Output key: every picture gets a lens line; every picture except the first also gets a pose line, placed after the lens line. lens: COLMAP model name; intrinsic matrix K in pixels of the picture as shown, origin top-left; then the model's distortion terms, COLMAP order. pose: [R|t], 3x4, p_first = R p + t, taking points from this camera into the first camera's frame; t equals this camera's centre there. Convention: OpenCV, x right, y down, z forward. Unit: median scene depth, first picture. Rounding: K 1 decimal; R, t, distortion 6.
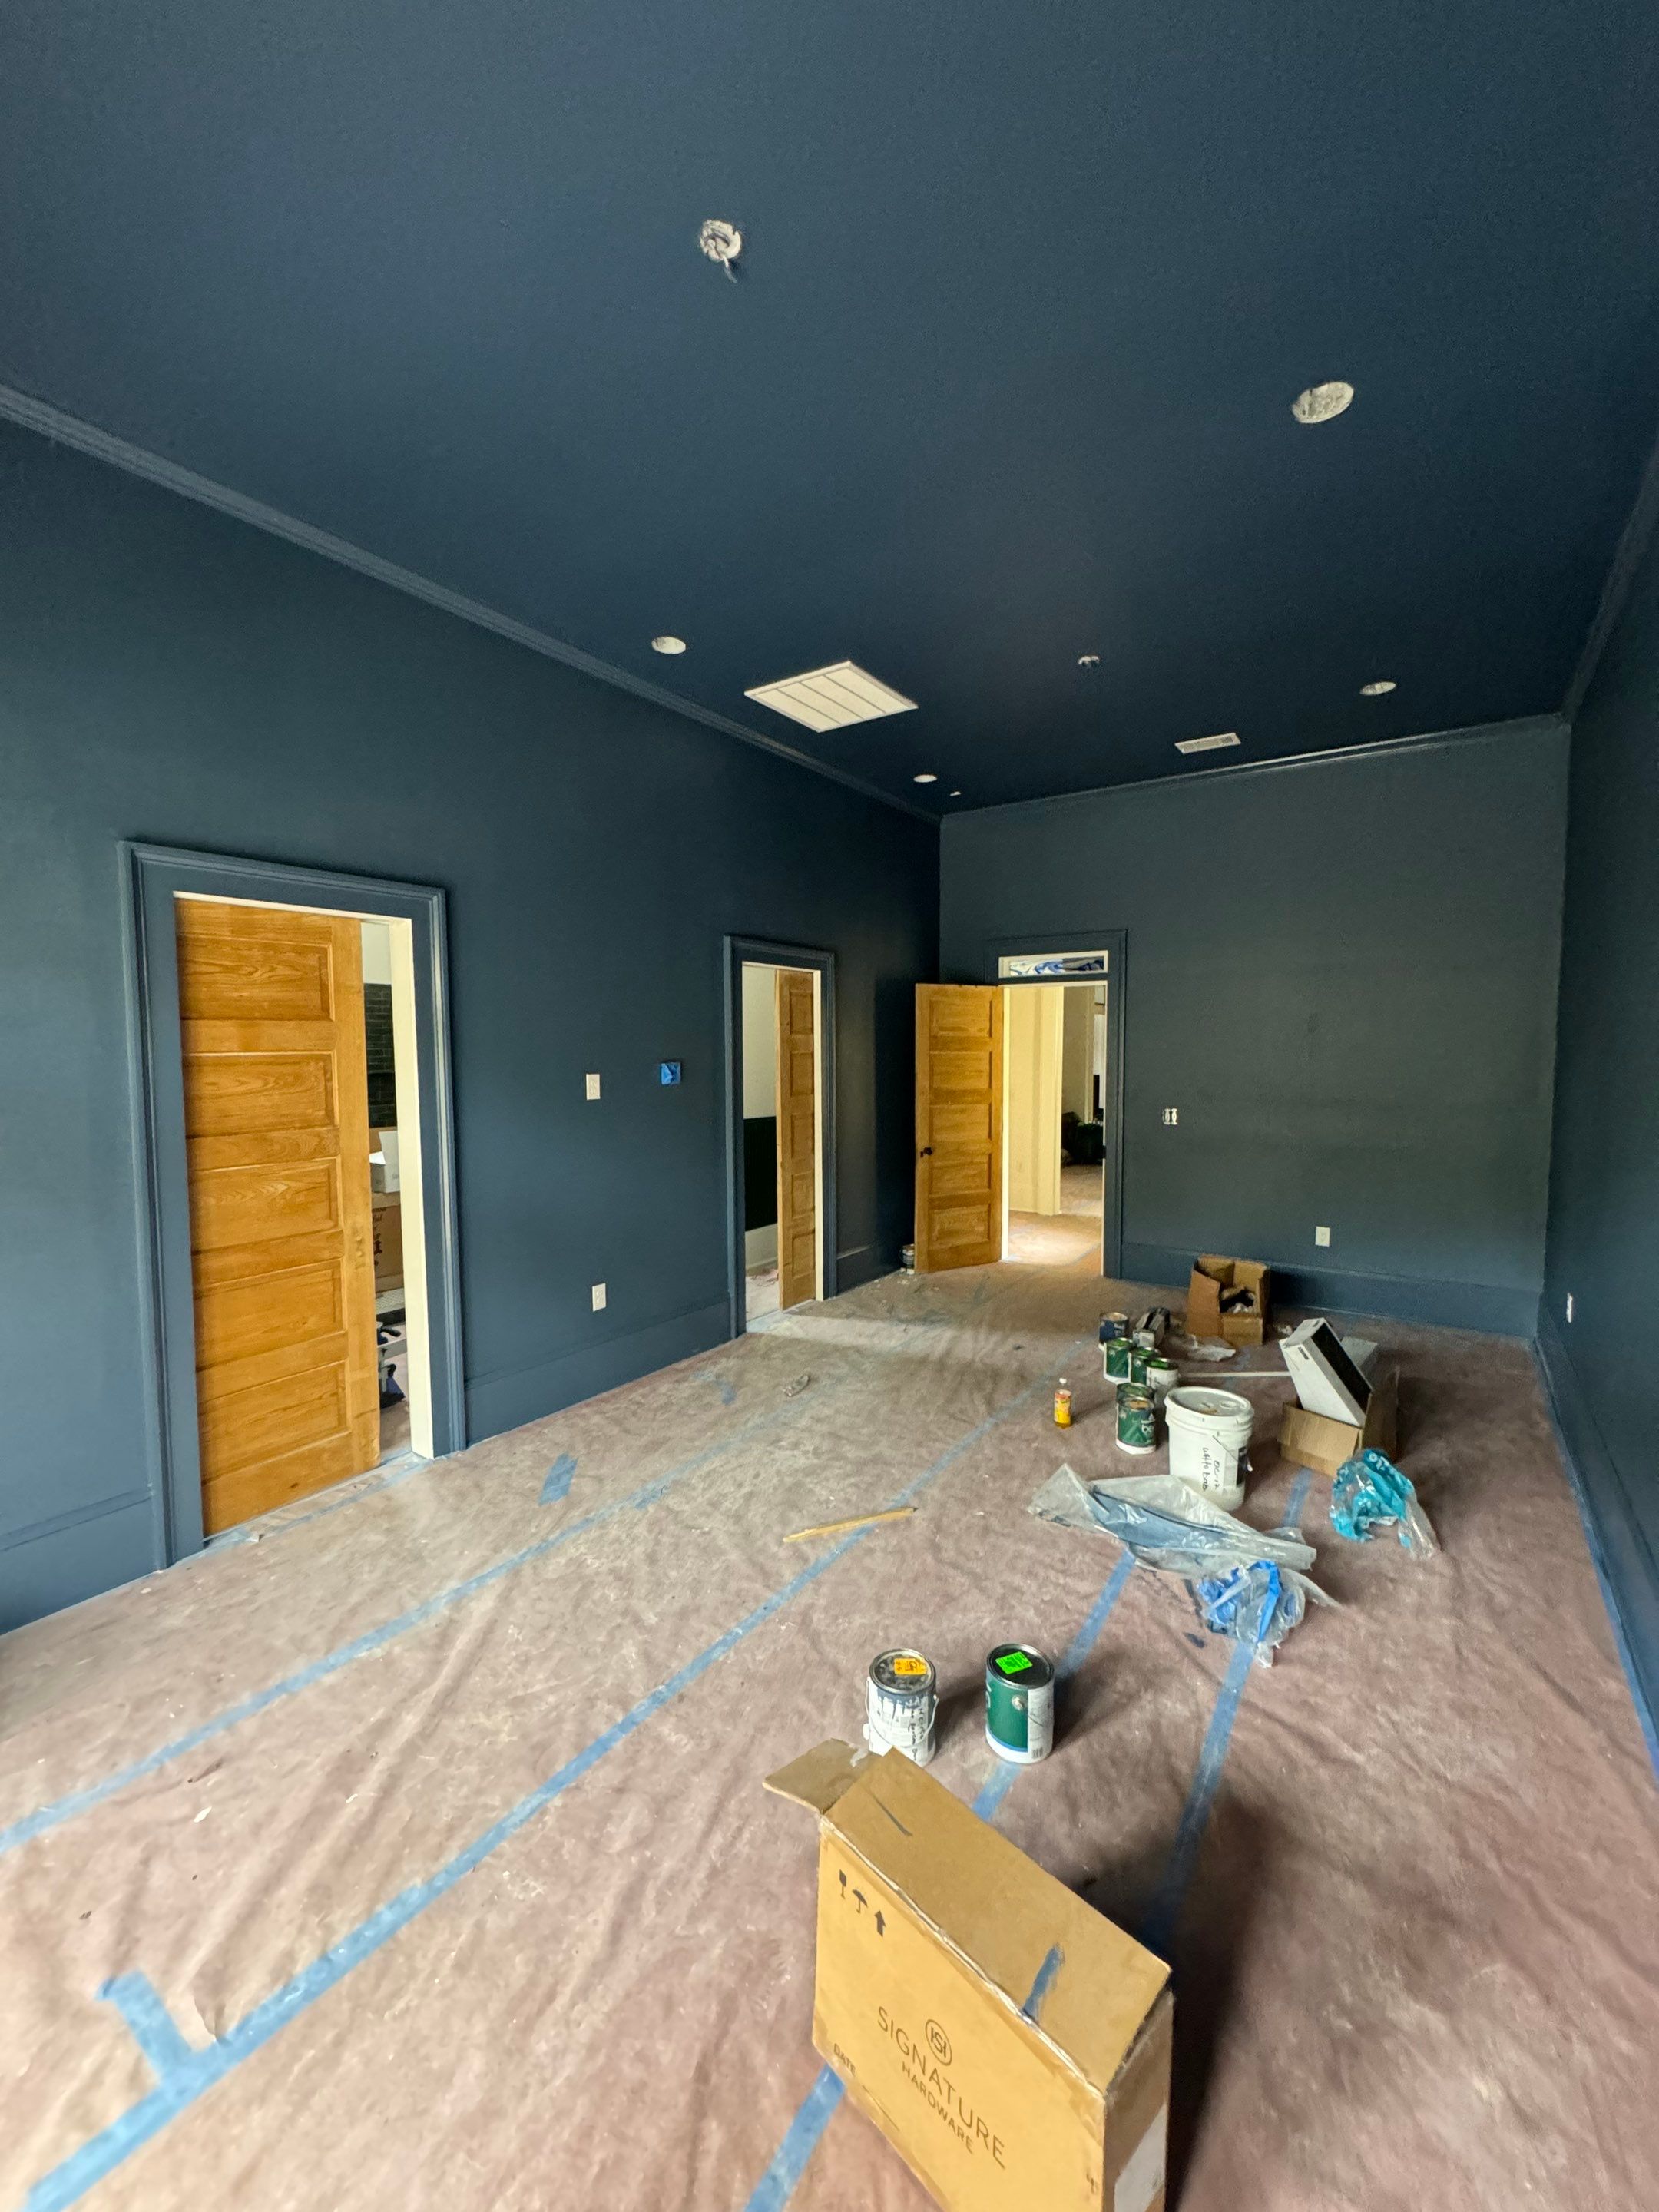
lens RADIAL K [[885.0, 0, 829.8], [0, 885.0, 1107.4], [0, 0, 1]] dist [0.000087, 0.000022]
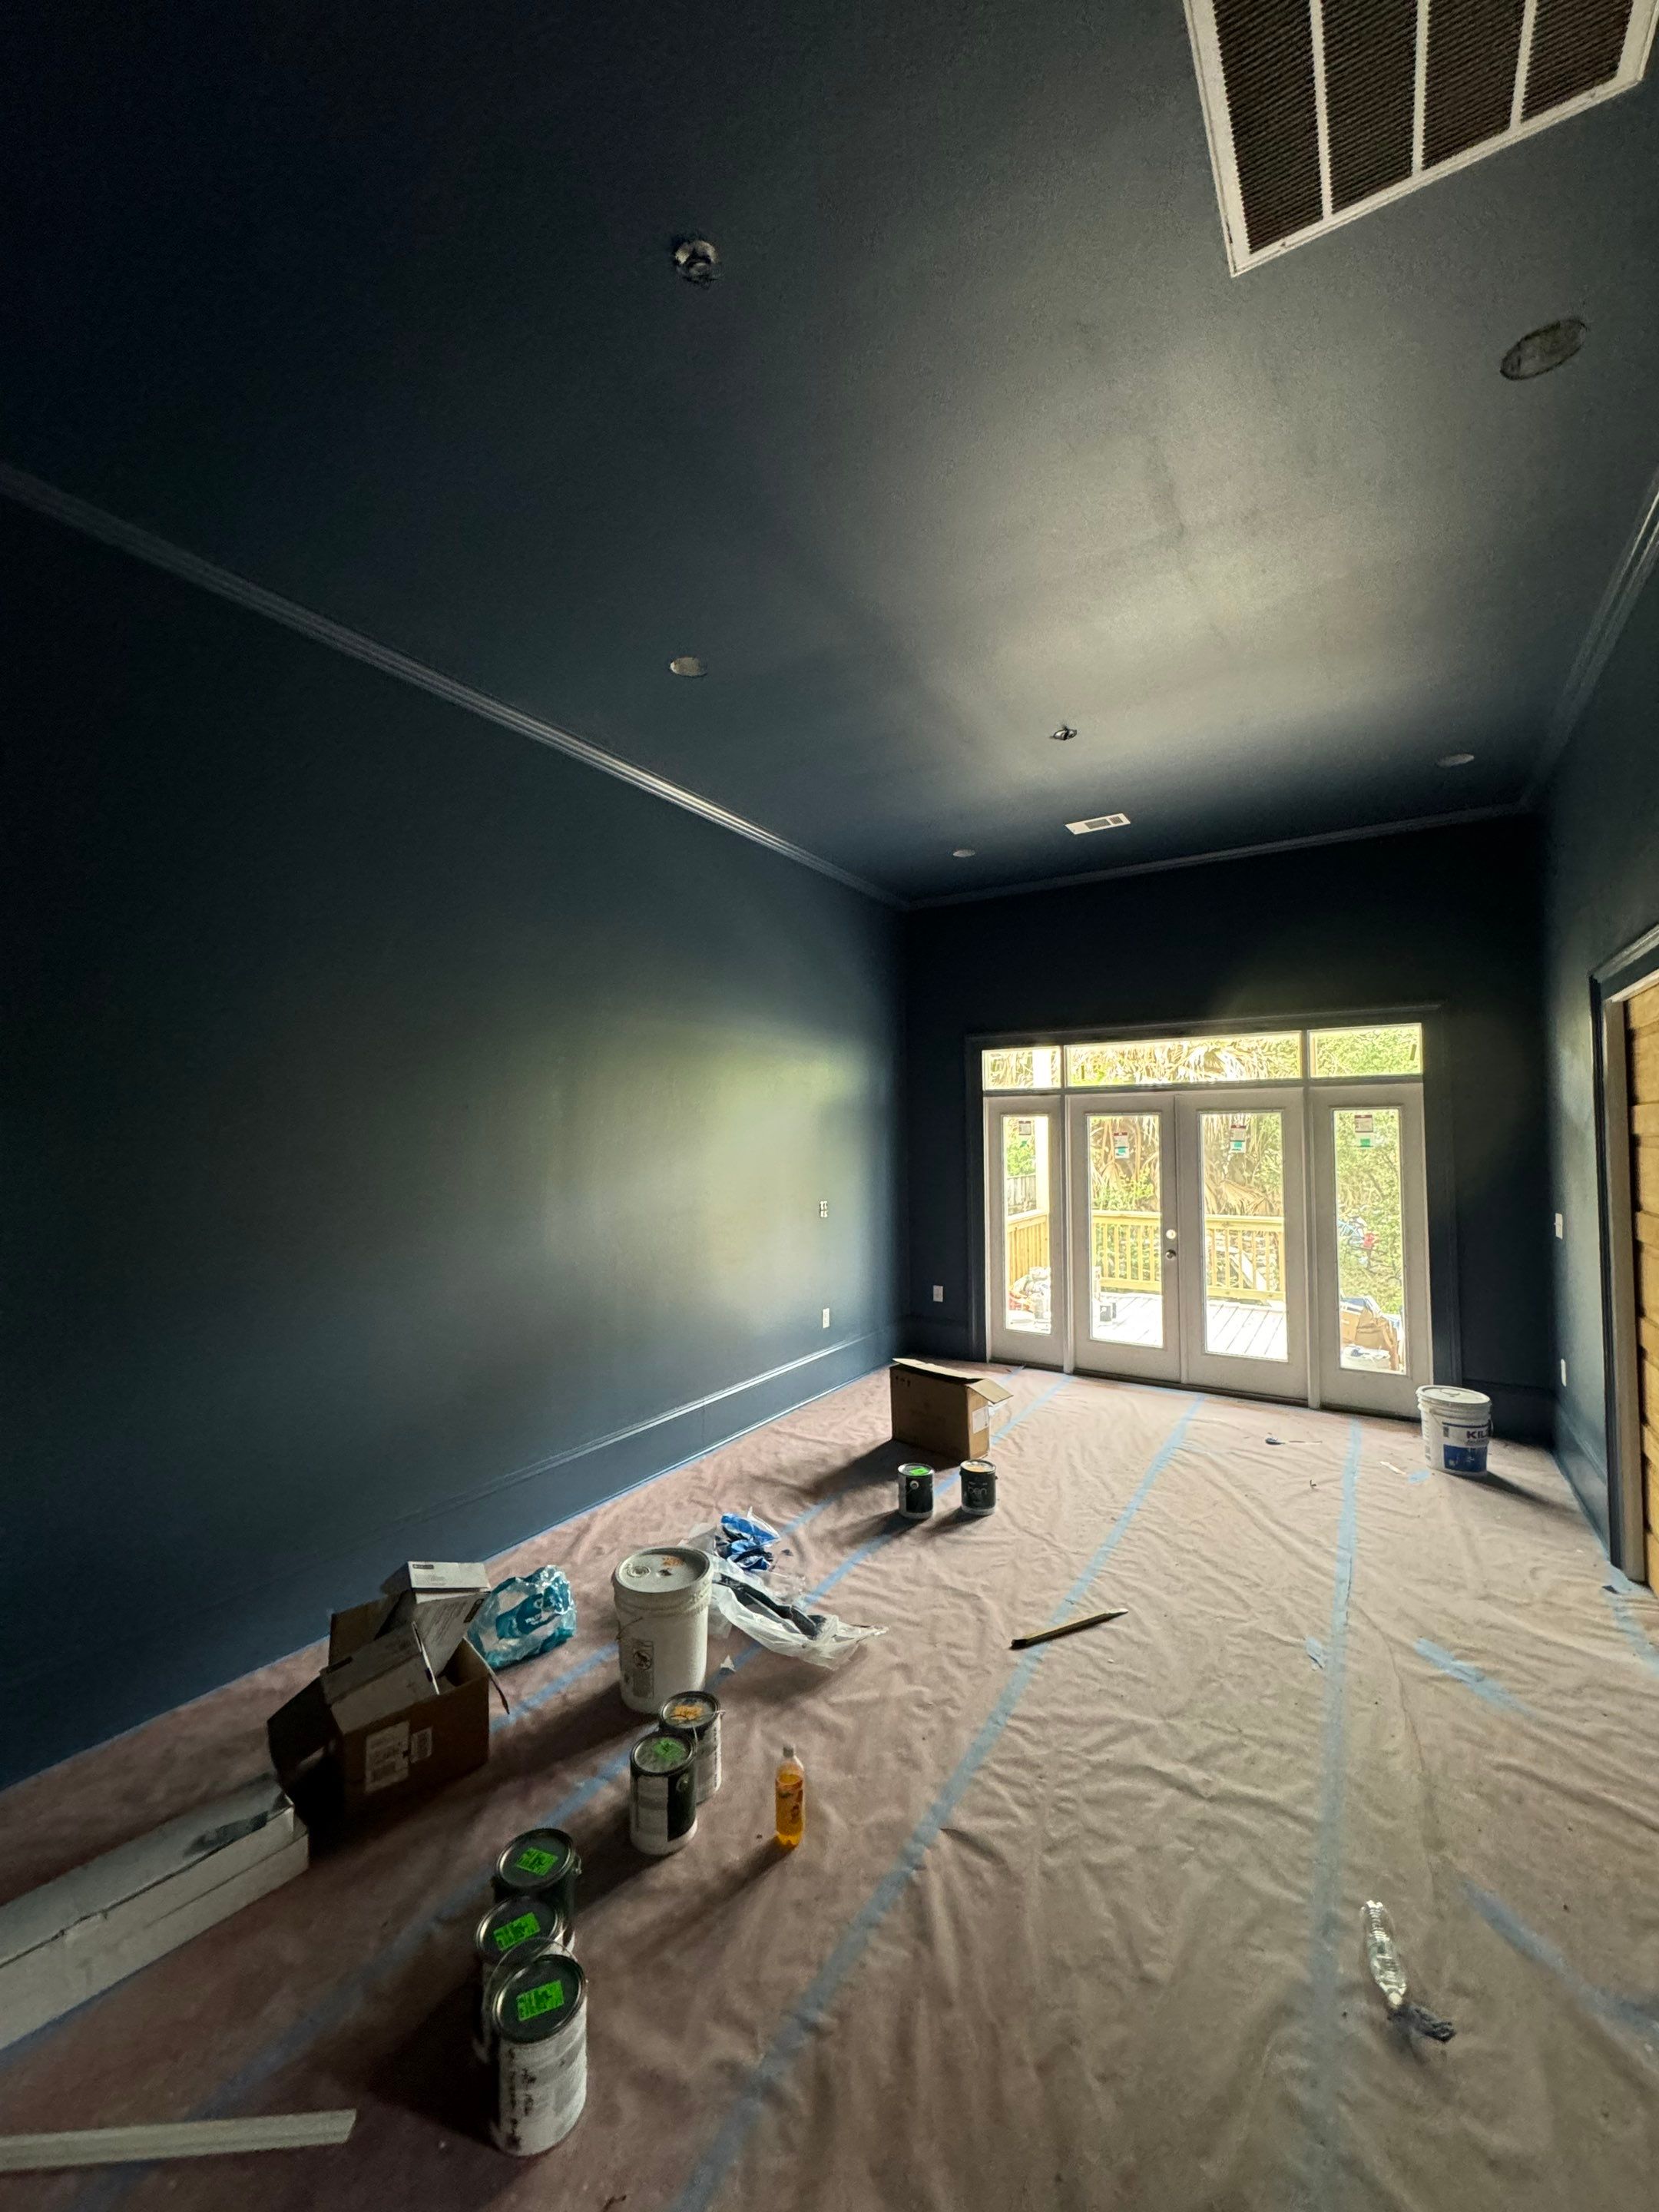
lens RADIAL K [[885.0, 0, 827.2], [0, 885.0, 1108.8], [0, 0, 1]] dist [0.000087, 0.000022]
pose [[-0.998510, 0.009189, -0.053792, 0.463531], [0.007691, 0.999579, 0.027992, -0.164115], [0.054026, 0.027537, -0.998160, 2.658721]]
